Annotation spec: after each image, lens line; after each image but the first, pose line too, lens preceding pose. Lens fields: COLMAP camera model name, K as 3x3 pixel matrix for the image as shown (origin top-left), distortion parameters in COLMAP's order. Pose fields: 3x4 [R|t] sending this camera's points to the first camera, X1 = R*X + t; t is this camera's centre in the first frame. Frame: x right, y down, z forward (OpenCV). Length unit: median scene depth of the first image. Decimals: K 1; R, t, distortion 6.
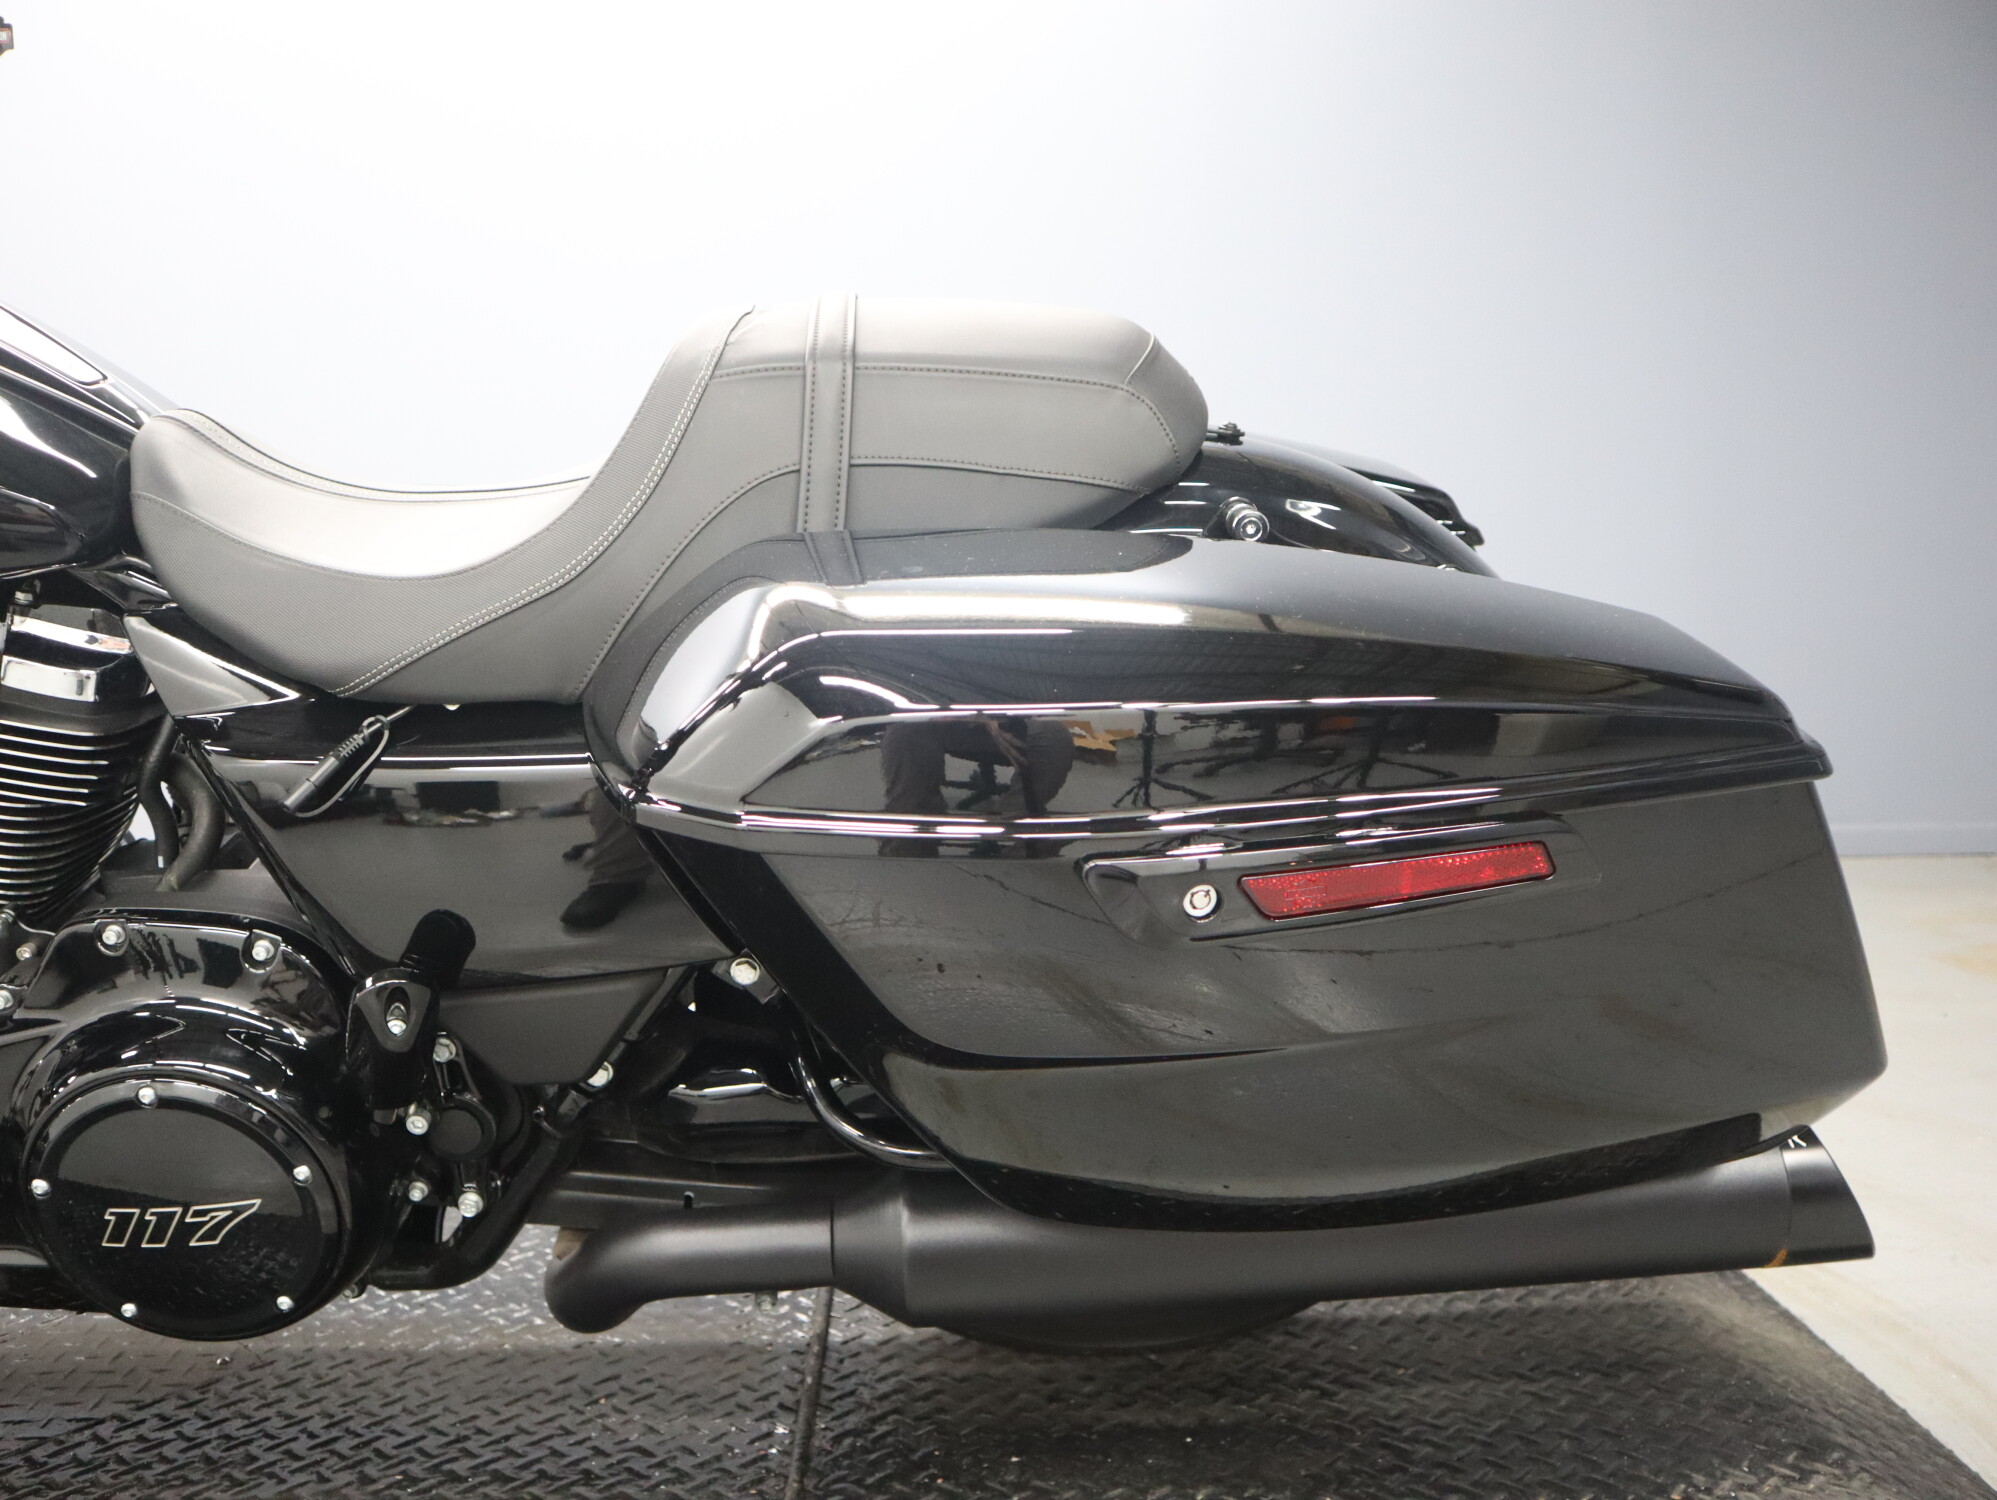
lens RADIAL K [[1569.6, 0, 987.3], [0, 1569.6, 742.9], [0, 0, 1]] dist [-0.122275, 0.074667]
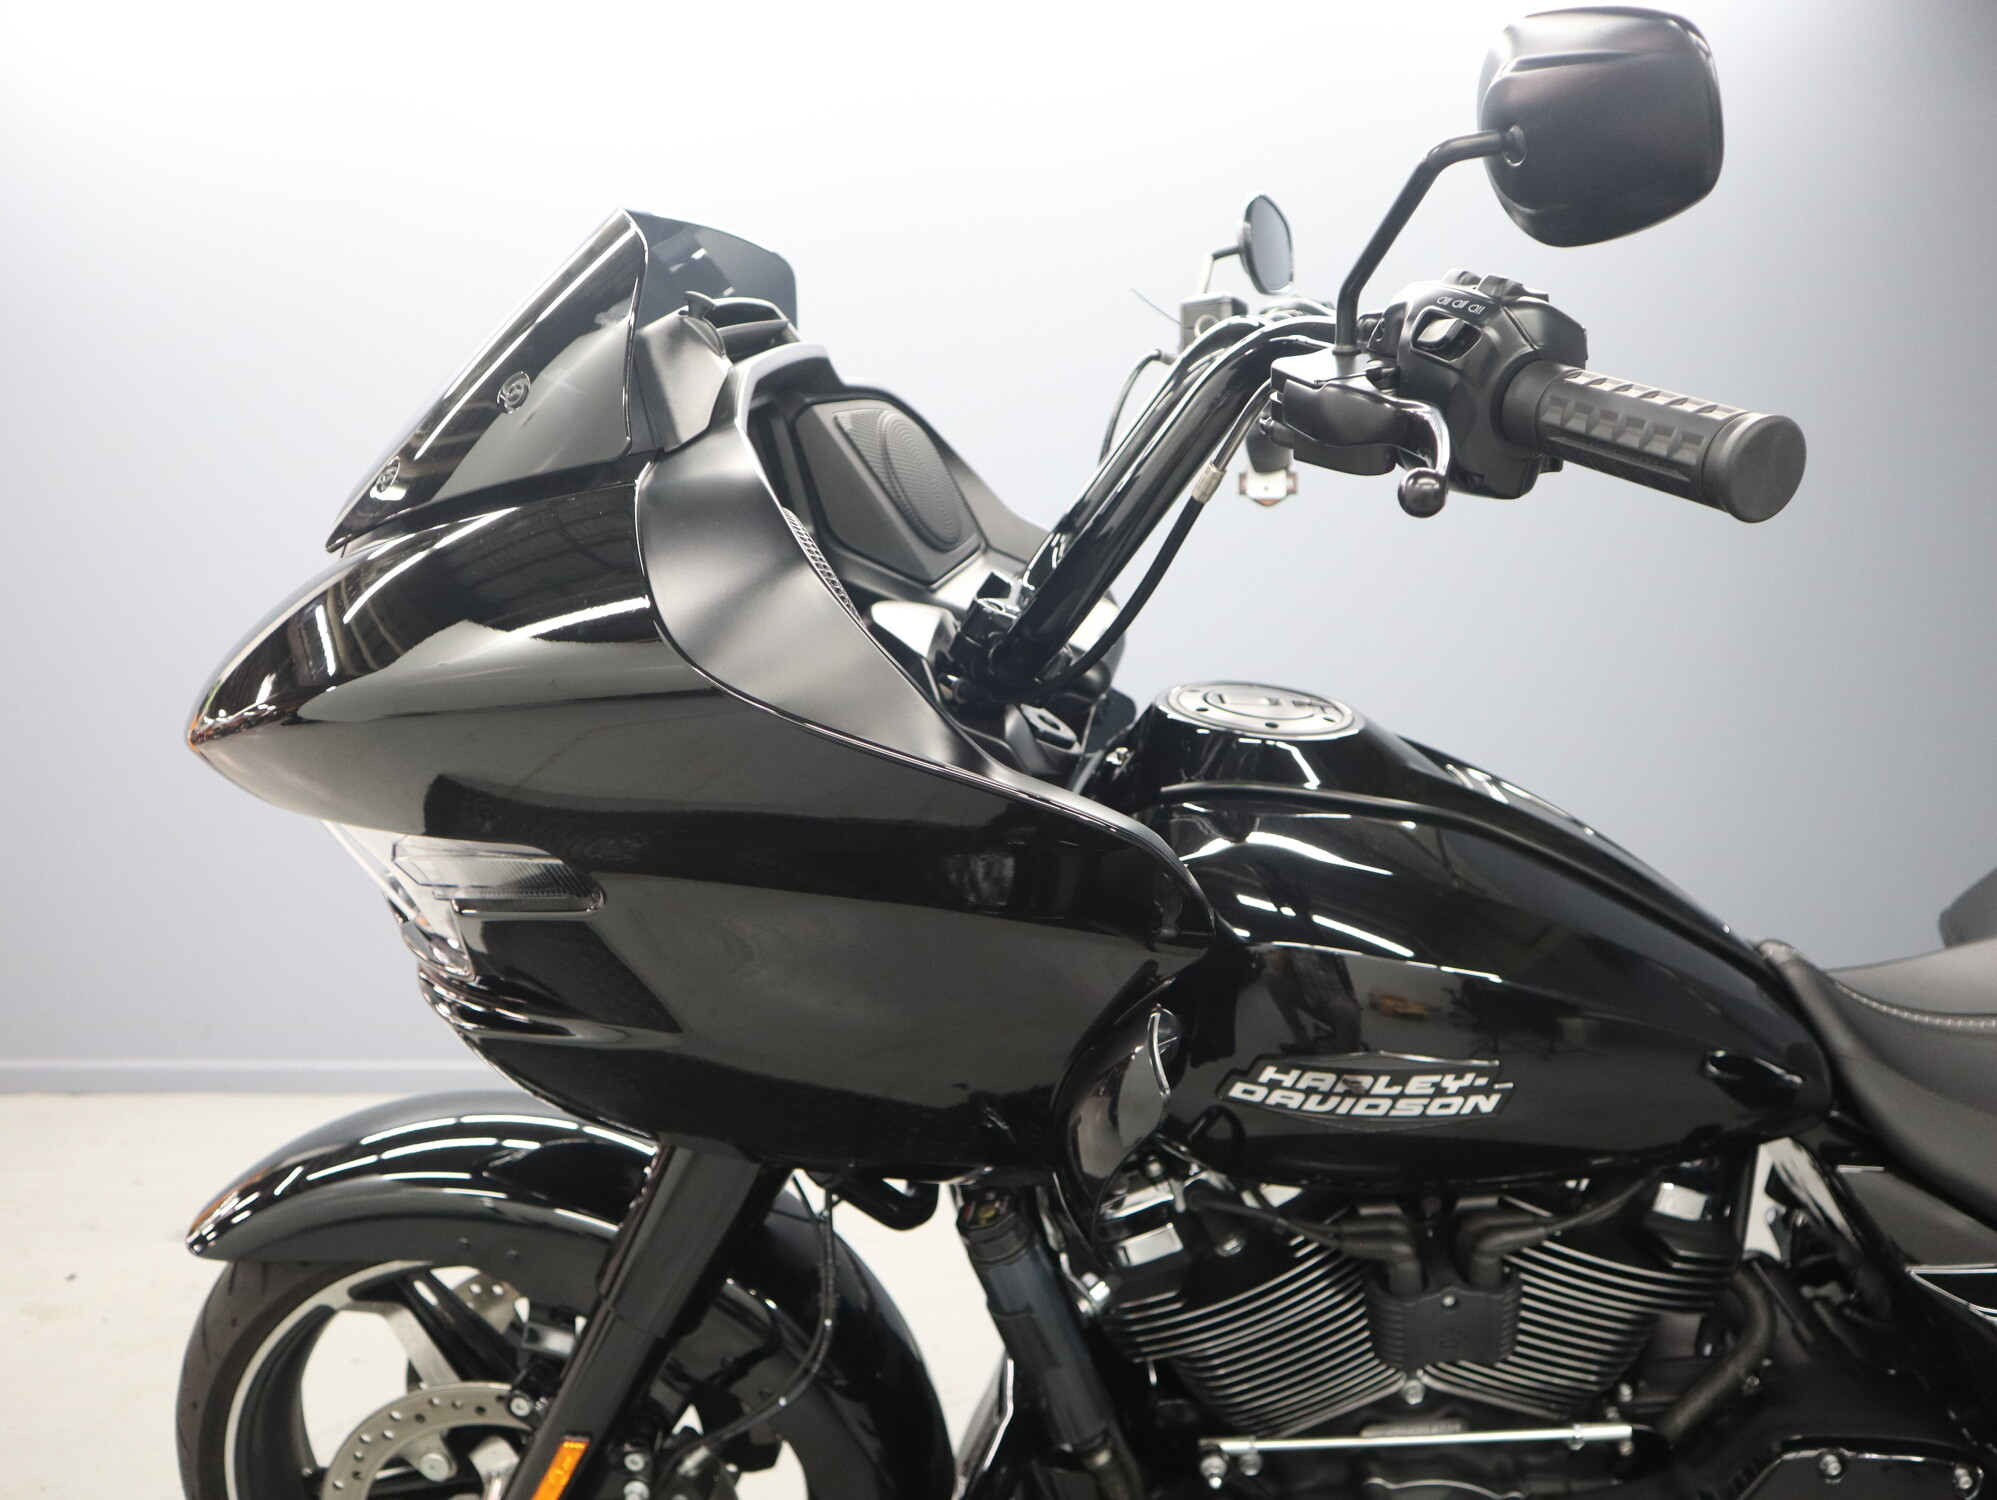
lens RADIAL K [[1569.6, 0, 985.1], [0, 1569.6, 750.7], [0, 0, 1]] dist [-0.122275, 0.074667]
pose [[0.997818, 0.017324, -0.063717, -1.124617], [-0.020271, 0.998740, -0.045900, -0.323171], [0.062842, 0.047091, 0.996912, -0.136050]]
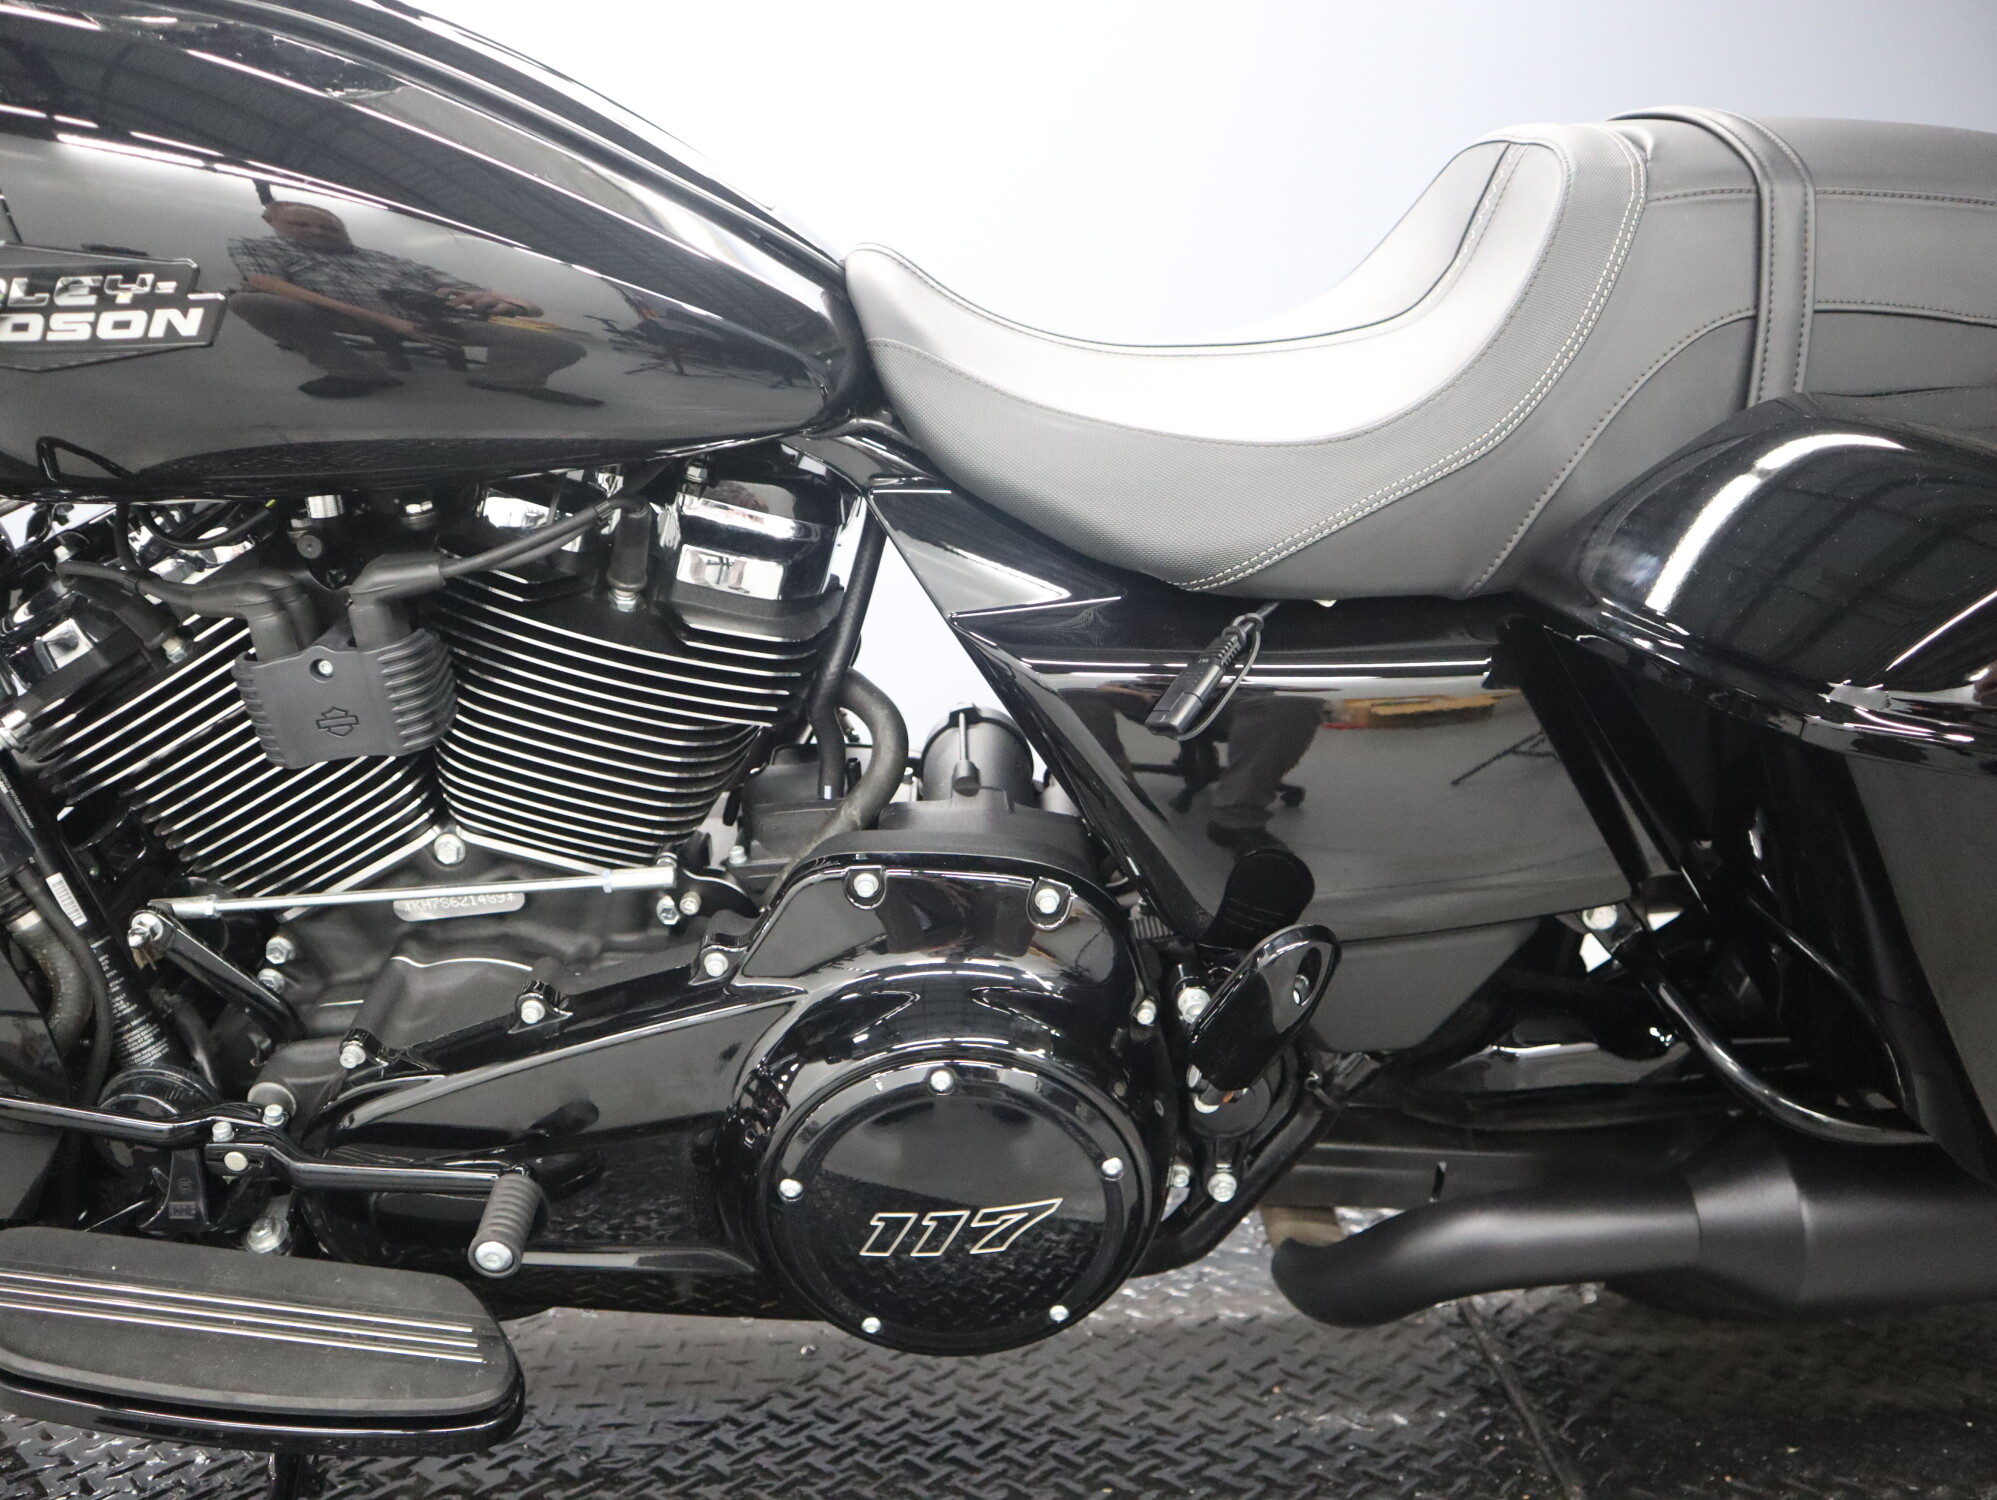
lens RADIAL K [[1569.6, 0, 993.8], [0, 1569.6, 744.7], [0, 0, 1]] dist [-0.122275, 0.074667]
pose [[0.999504, -0.007171, -0.030670, -0.482116], [0.009159, 0.997832, 0.065178, -0.003685], [0.030137, -0.065426, 0.997402, 0.163831]]
